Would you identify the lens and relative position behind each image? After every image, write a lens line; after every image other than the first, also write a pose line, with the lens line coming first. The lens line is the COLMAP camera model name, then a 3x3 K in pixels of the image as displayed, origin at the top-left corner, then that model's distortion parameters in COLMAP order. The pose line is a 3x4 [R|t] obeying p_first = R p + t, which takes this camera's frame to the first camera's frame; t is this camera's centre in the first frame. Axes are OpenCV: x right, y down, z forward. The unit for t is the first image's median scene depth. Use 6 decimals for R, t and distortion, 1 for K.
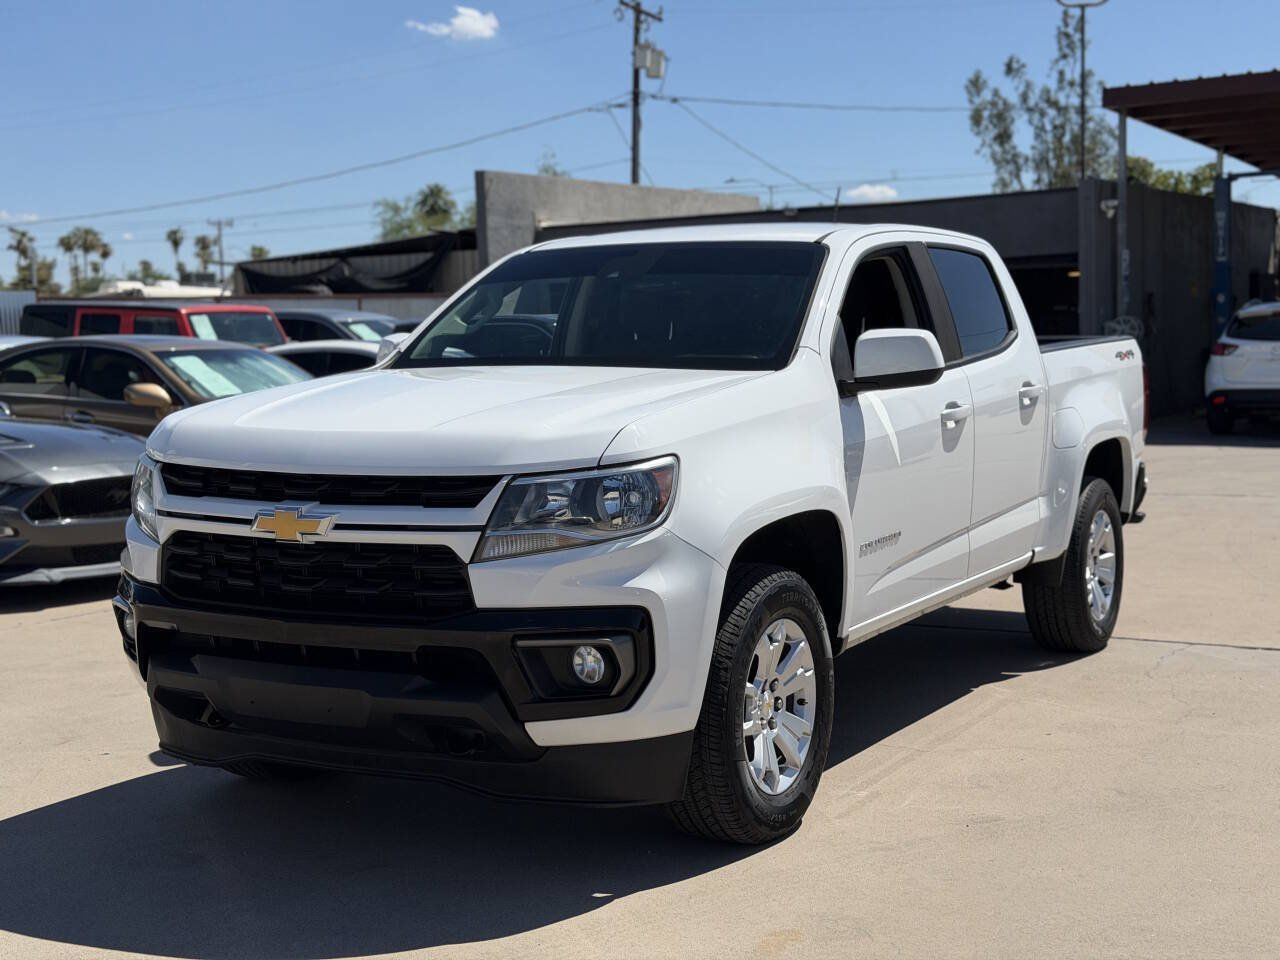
lens RADIAL K [[1782.5, 0, 640.0], [0, 1782.5, 480.0], [0, 0, 1]] dist [0.132247, -0.118115]
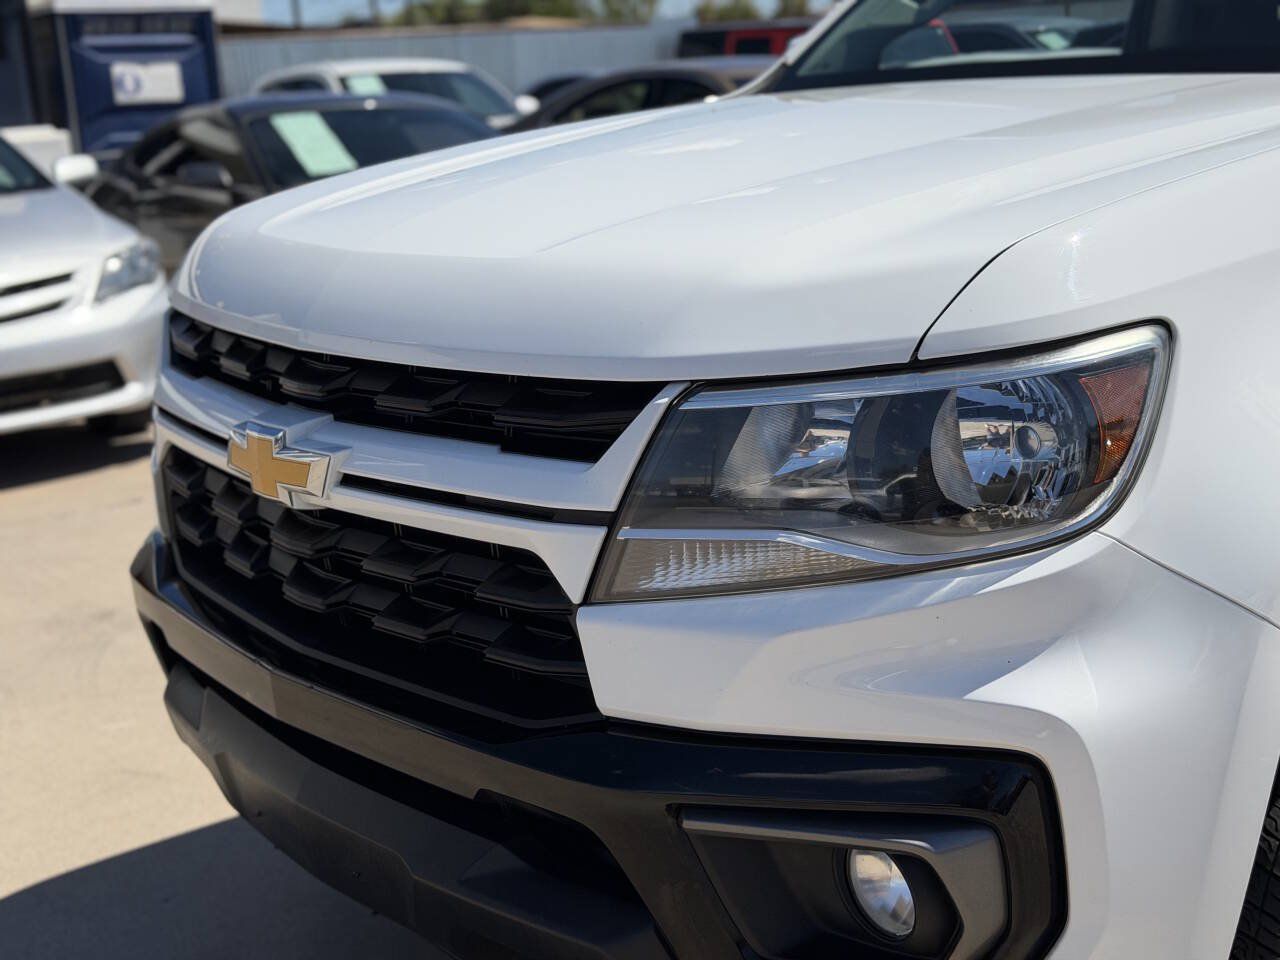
lens RADIAL K [[1791.0, 0, 641.5], [0, 1791.0, 444.5], [0, 0, 1]] dist [0.128245, -0.088103]
pose [[0.916223, 0.043178, -0.398336, 0.059536], [0.009799, 0.991464, 0.130010, -0.032471], [0.400550, -0.123021, 0.907979, 0.531956]]
